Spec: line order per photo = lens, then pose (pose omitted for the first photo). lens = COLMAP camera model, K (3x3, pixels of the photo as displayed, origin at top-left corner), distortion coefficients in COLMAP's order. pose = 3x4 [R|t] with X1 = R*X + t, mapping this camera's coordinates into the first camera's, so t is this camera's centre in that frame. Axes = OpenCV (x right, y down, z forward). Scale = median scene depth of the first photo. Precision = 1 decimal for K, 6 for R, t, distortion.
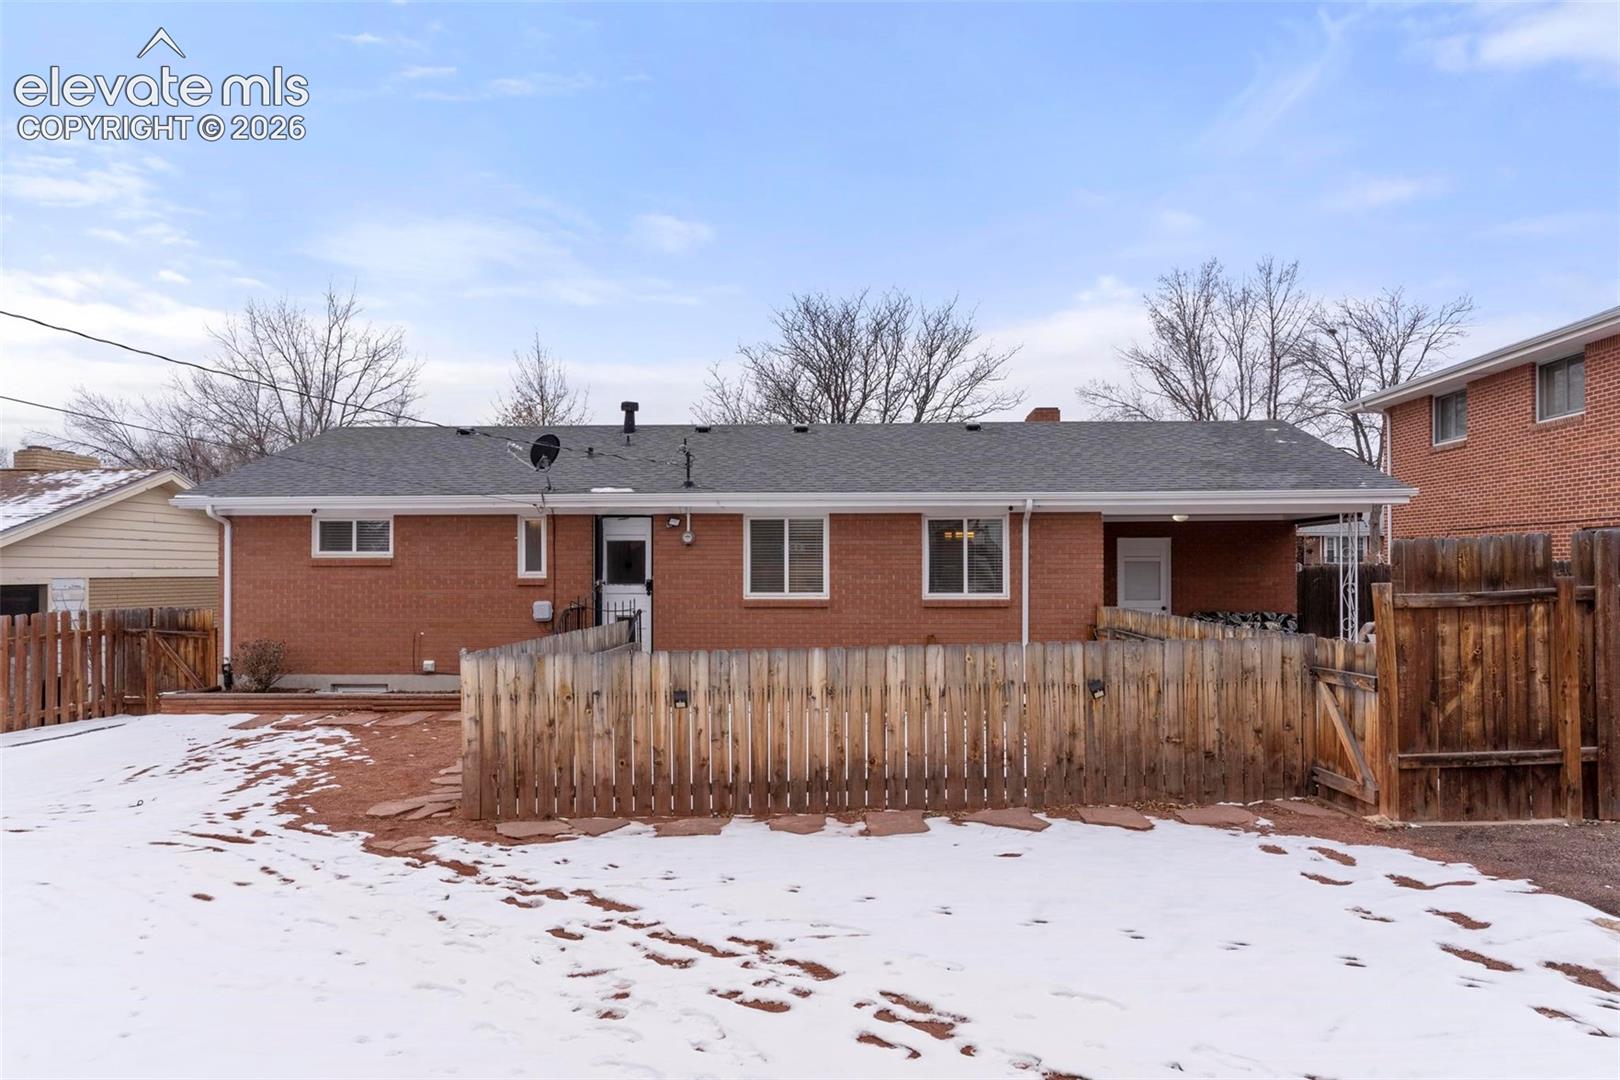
lens RADIAL K [[1121.0, 0, 810.9], [0, 1121.0, 542.1], [0, 0, 1]] dist [0.000855, 0.000192]
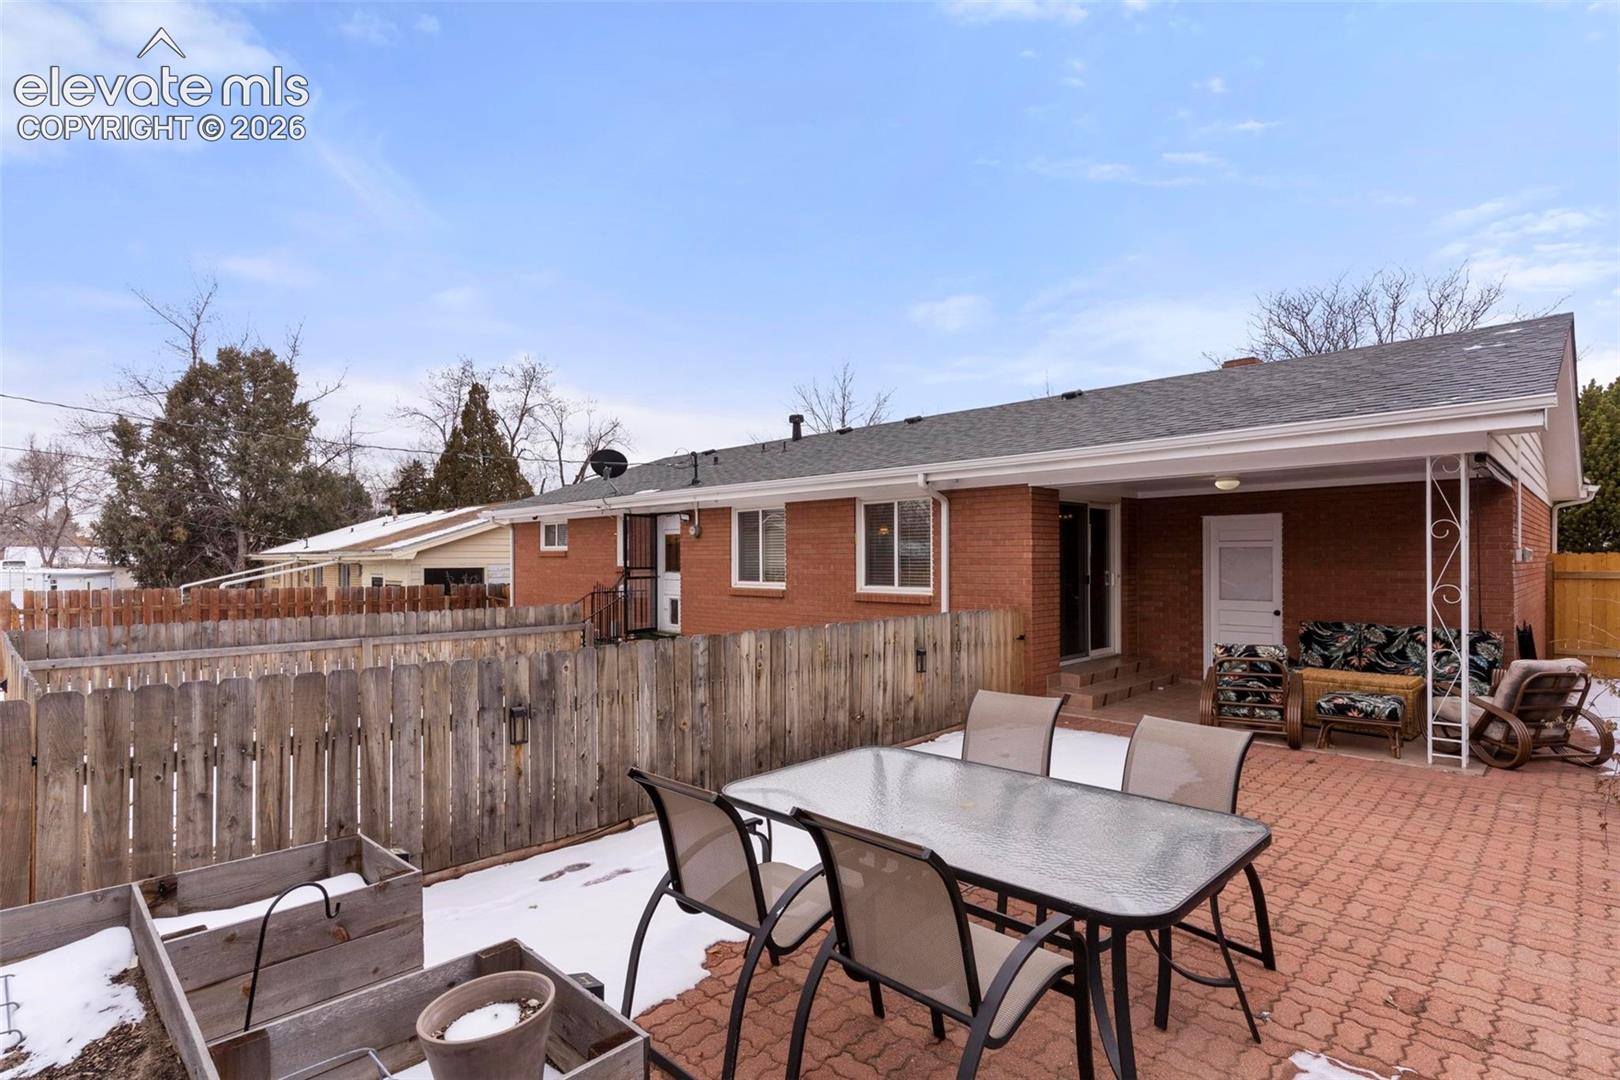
lens RADIAL K [[783.4, 0, 825.3], [0, 783.4, 537.7], [0, 0, 1]] dist [0.001735, 0.000163]
pose [[0.741754, -0.018052, -0.670429, 0.505258], [0.018680, 0.999806, -0.006253, 0.010321], [0.670412, -0.007885, 0.741947, 0.509697]]
